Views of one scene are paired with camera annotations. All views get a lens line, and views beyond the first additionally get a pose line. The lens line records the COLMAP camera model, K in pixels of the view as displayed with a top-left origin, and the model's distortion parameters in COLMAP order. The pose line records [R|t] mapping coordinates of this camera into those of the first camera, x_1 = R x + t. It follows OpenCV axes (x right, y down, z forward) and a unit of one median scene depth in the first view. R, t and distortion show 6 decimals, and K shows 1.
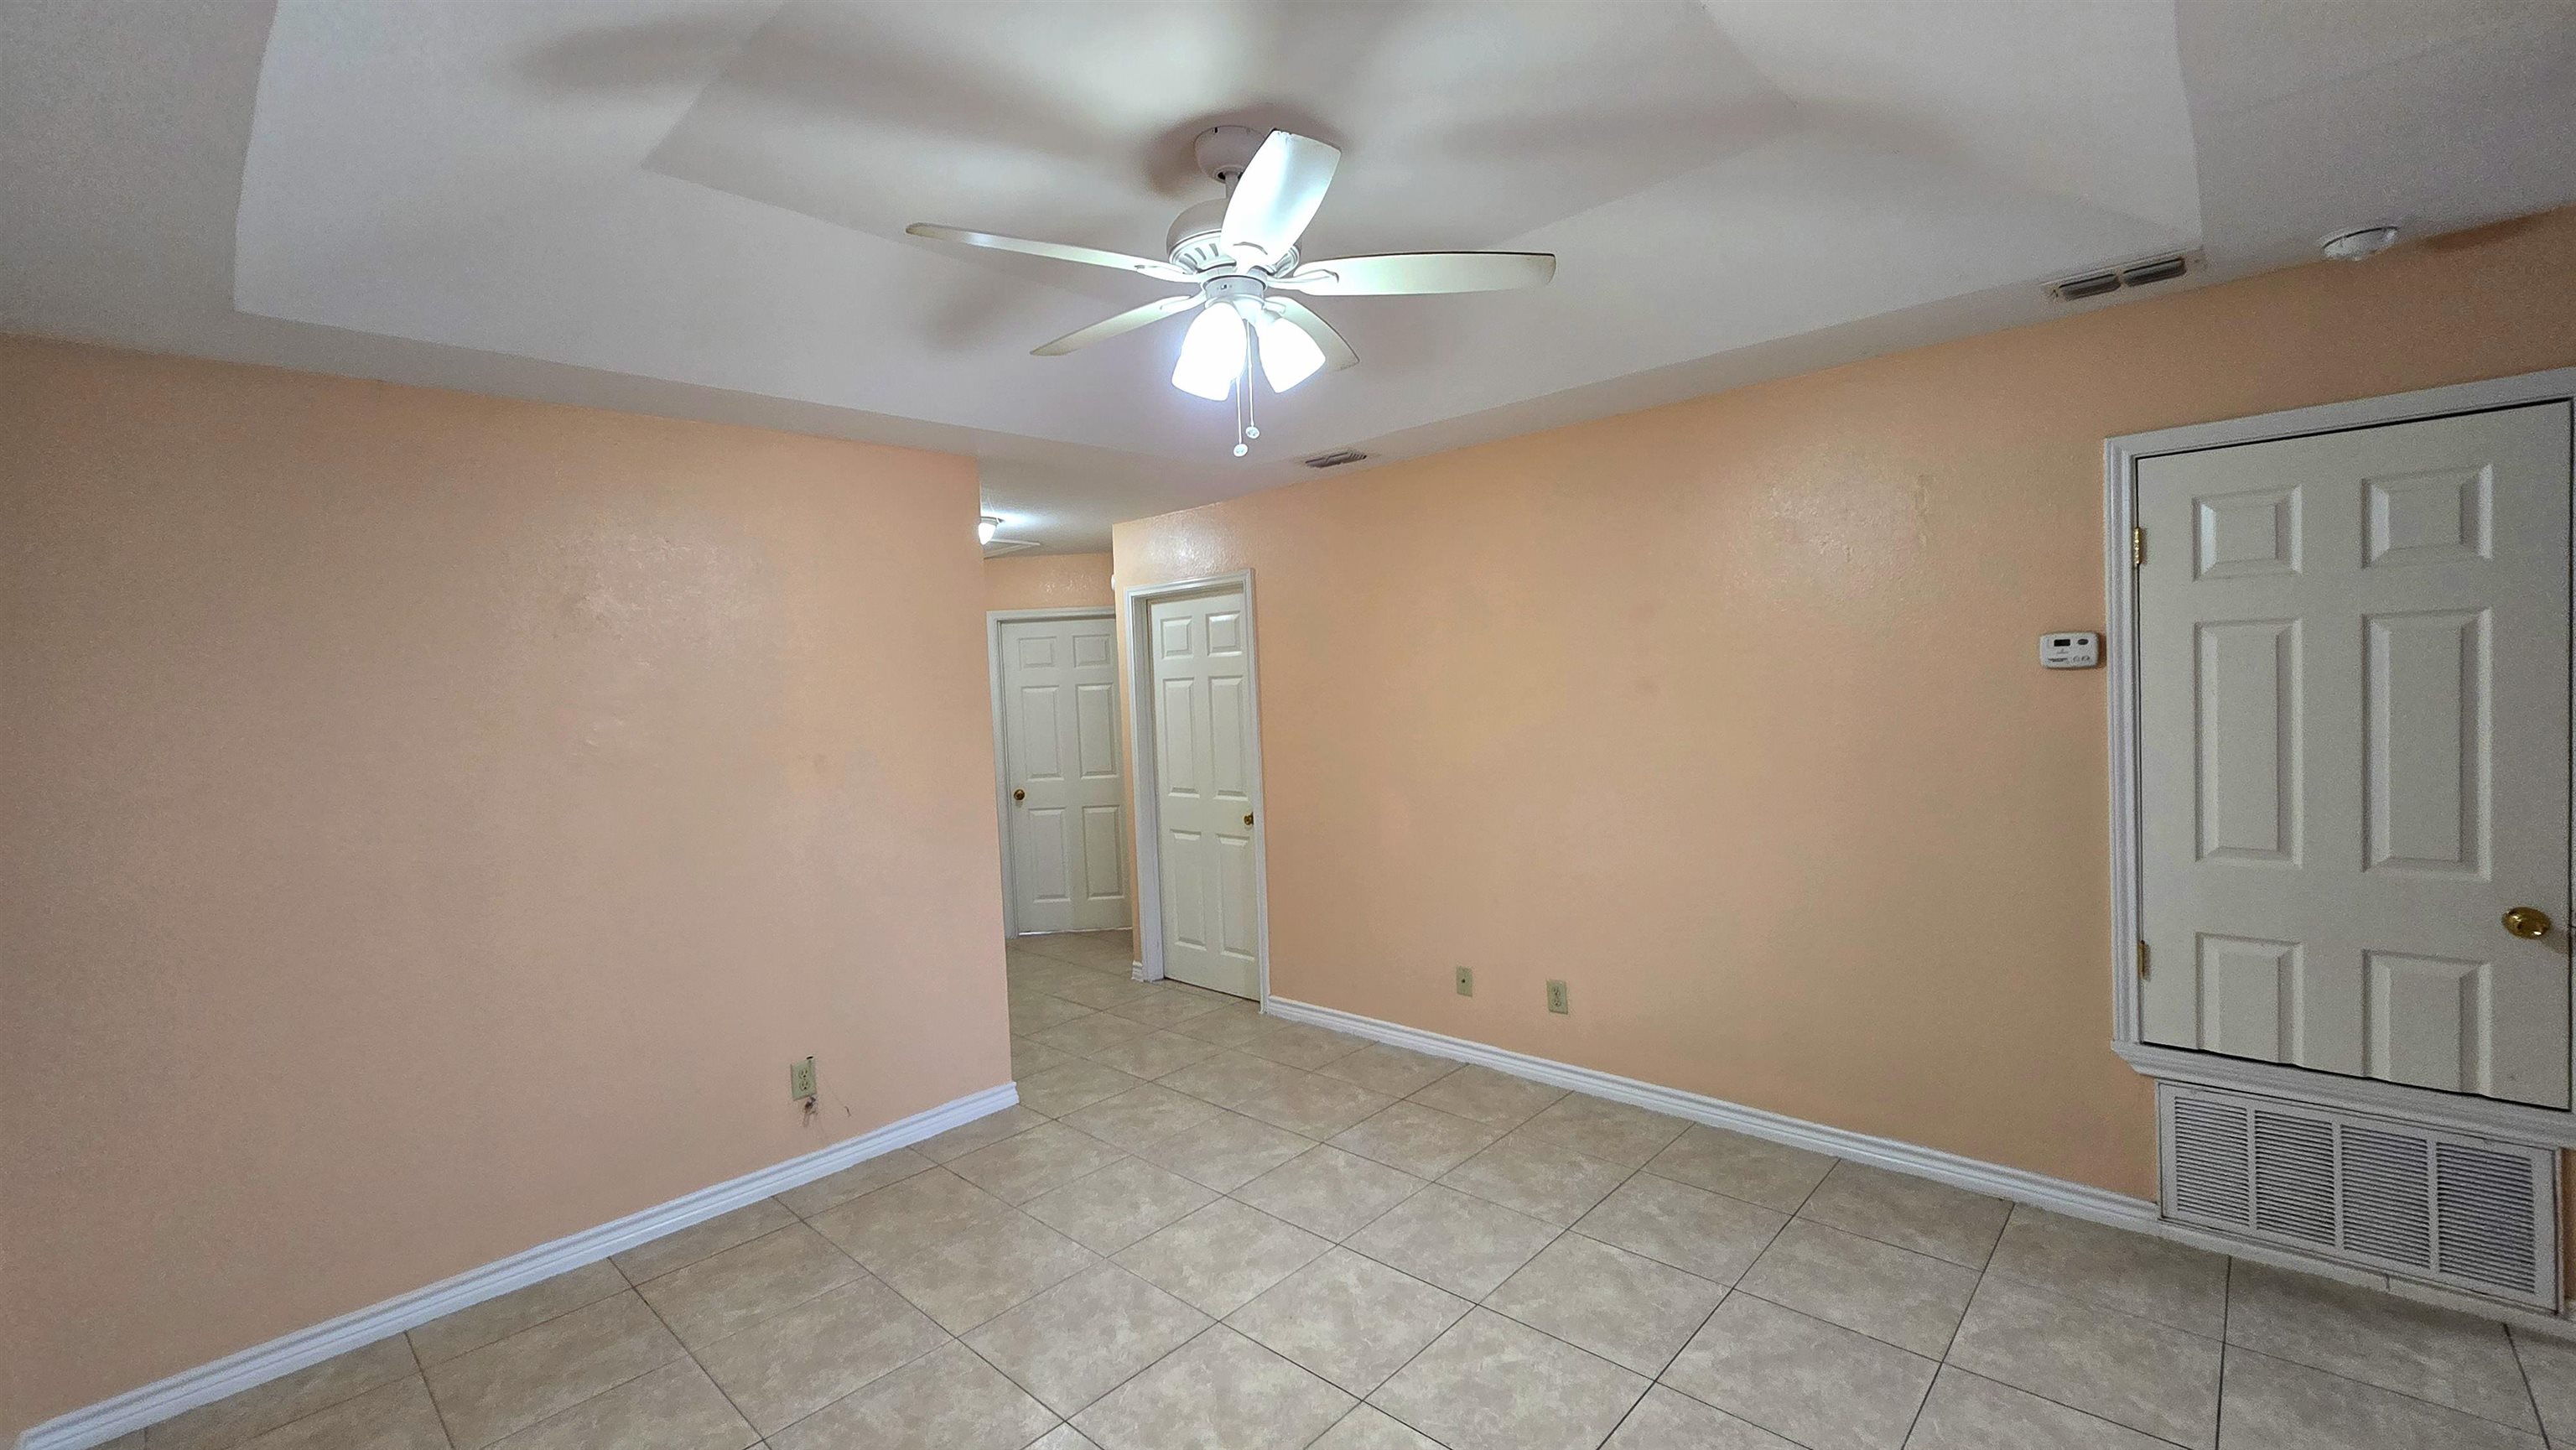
lens RADIAL K [[1058.8, 0, 1265.6], [0, 1058.8, 725.0], [0, 0, 1]] dist [-0.001479, -0.000222]
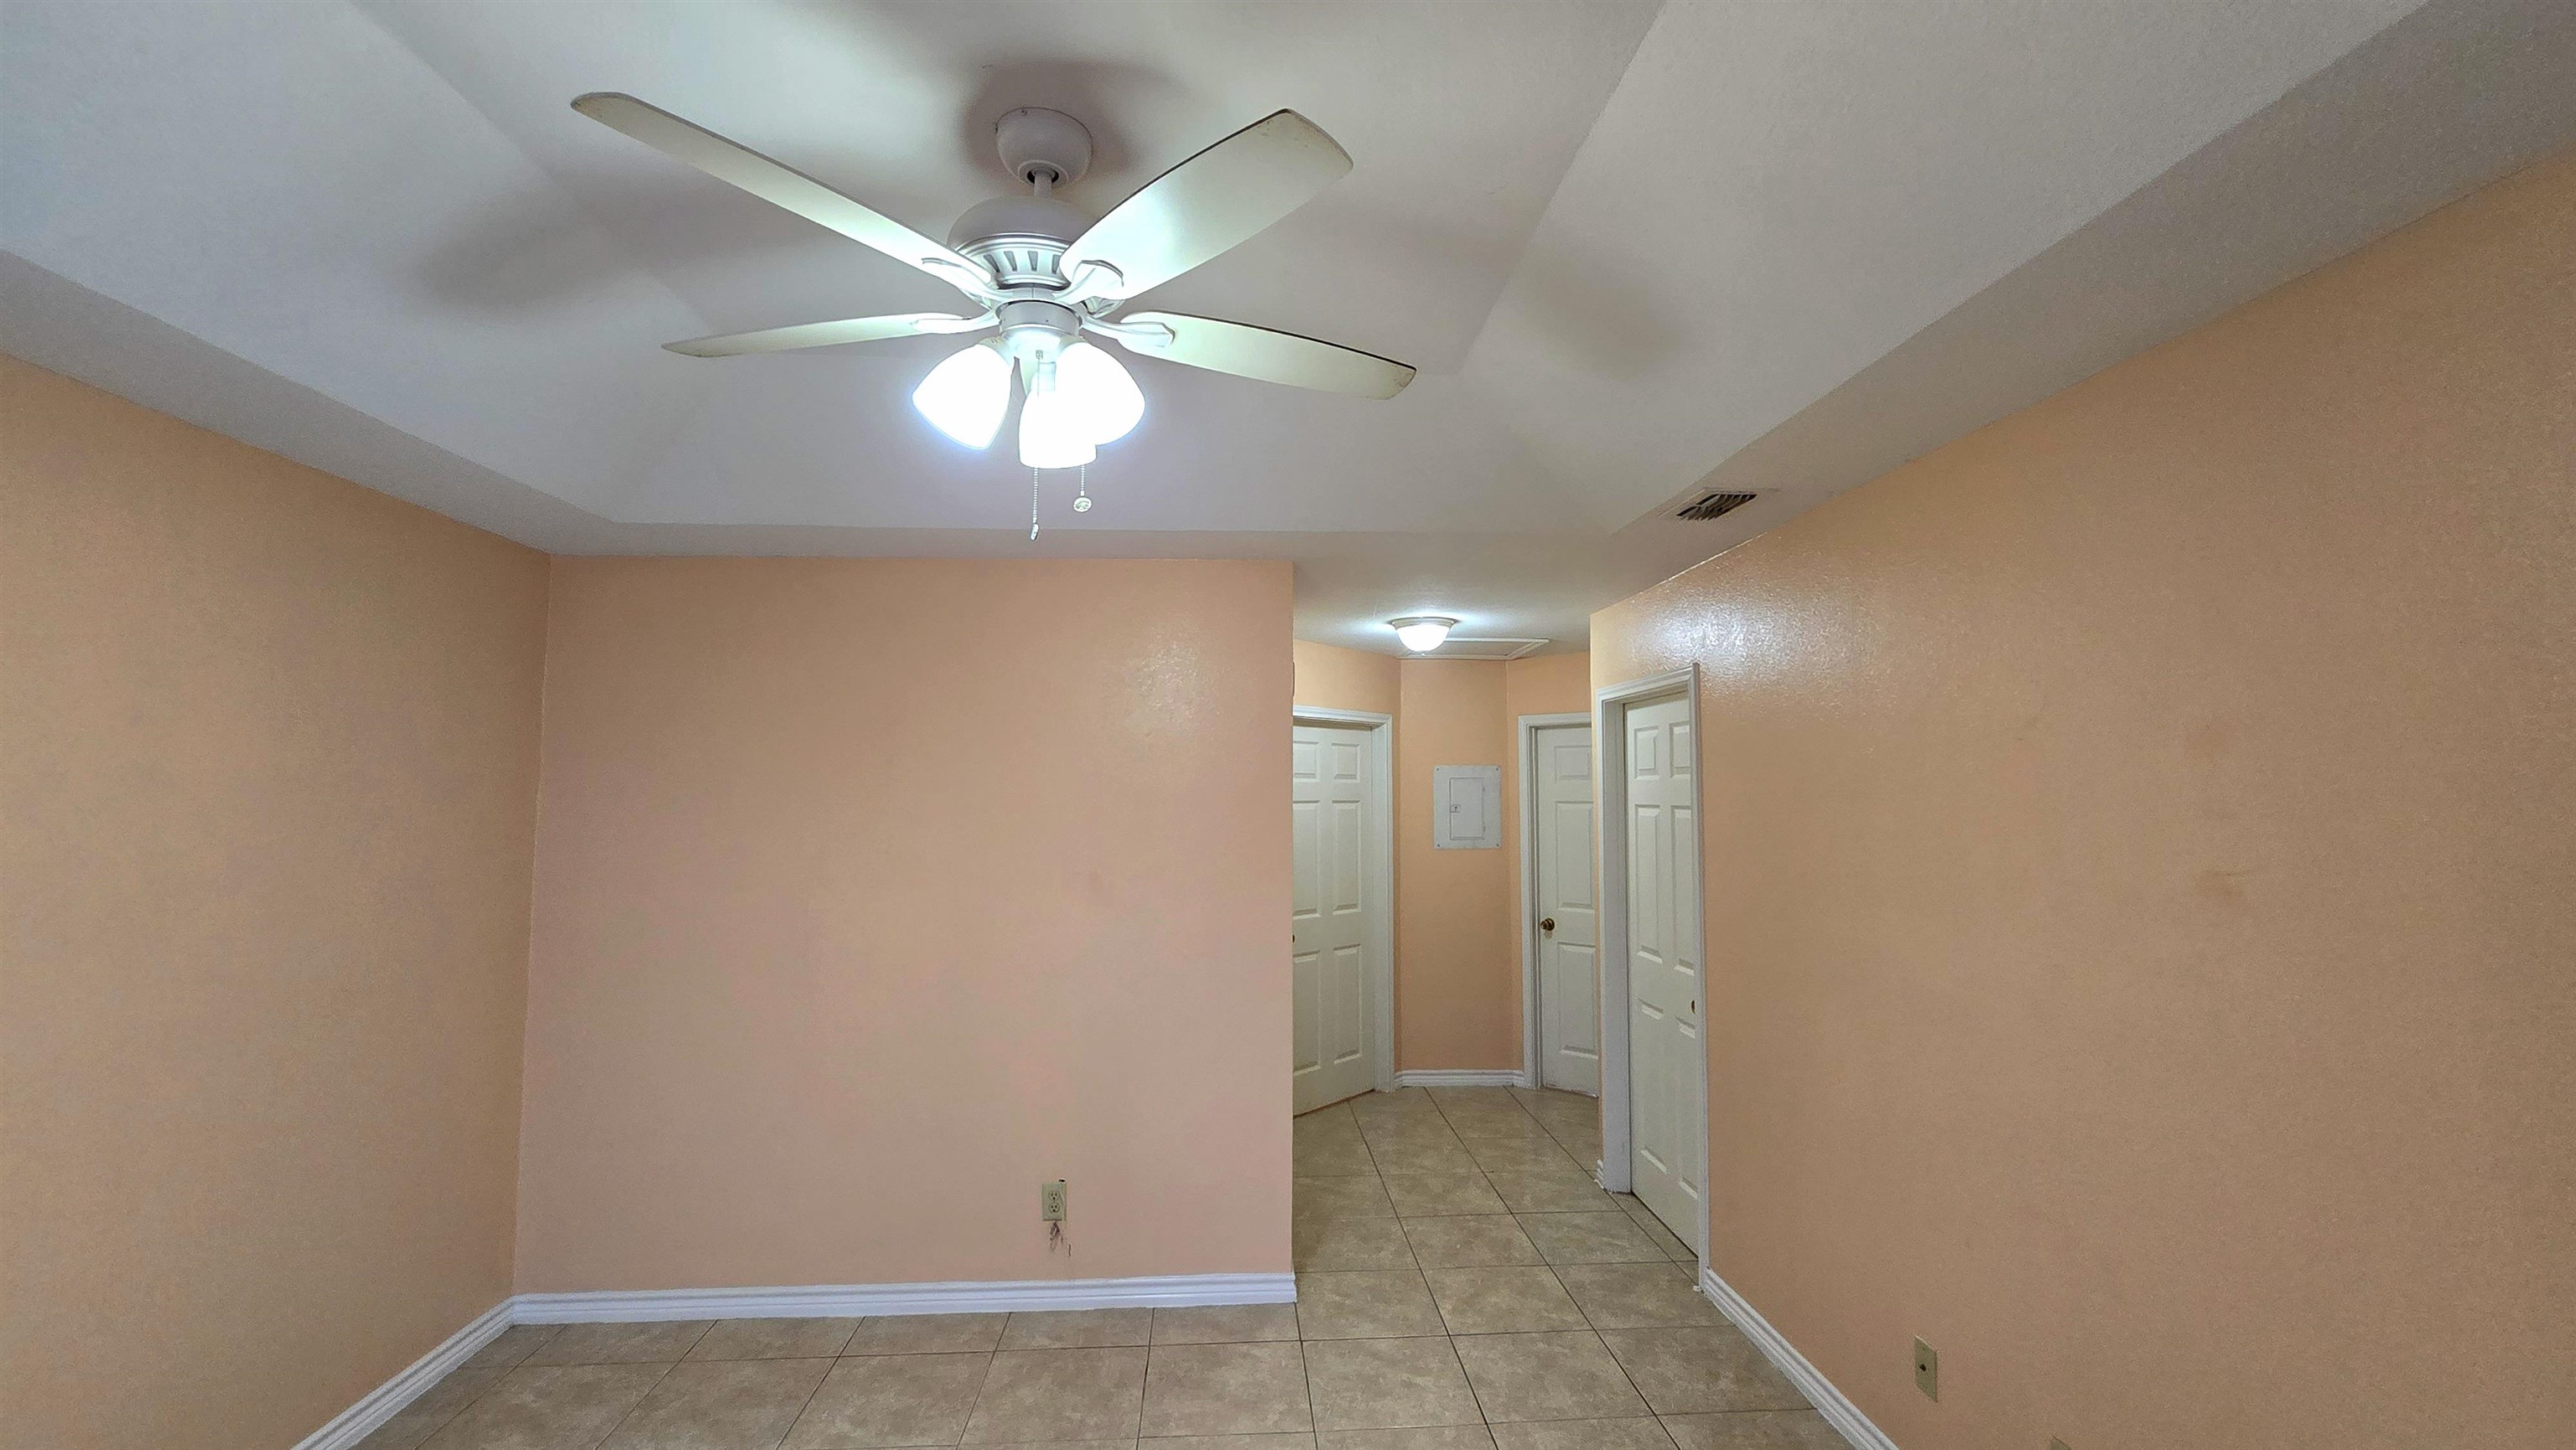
lens RADIAL K [[1049.9, 0, 1284.9], [0, 1049.9, 731.7], [0, 0, 1]] dist [-0.000360, -0.000121]
pose [[0.729478, 0.004605, -0.683989, 0.318600], [-0.058274, 0.996760, -0.055438, -0.050423], [0.681518, 0.080300, 0.727382, 0.323167]]
